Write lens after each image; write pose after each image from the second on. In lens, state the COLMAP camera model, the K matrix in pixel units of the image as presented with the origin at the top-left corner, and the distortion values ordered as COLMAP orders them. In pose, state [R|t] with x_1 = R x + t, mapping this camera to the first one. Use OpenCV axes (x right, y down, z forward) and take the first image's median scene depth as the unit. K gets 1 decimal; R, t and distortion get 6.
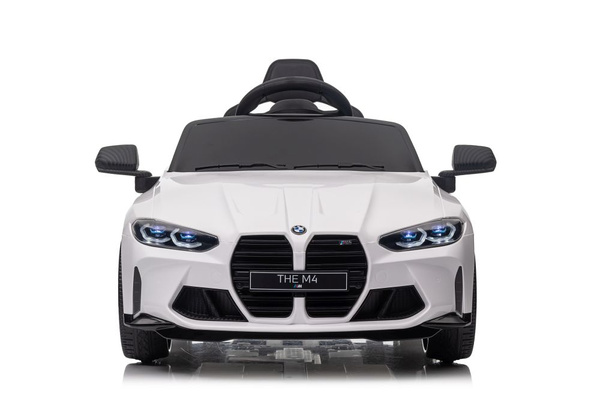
lens RADIAL K [[1516.6, 0, 300.3], [0, 1516.6, 200.5], [0, 0, 1]] dist [-0.119193, 0.000000]
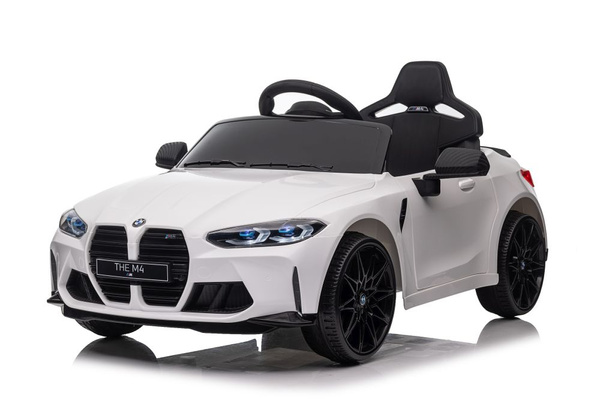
lens RADIAL K [[1516.6, 0, 300.4], [0, 1516.6, 199.0], [0, 0, 1]] dist [-0.119193, 0.000000]
pose [[0.852188, 0.033669, -0.522152, 0.654417], [-0.034140, 0.999379, 0.008722, -0.010705], [0.522121, 0.010393, 0.852808, 0.142231]]
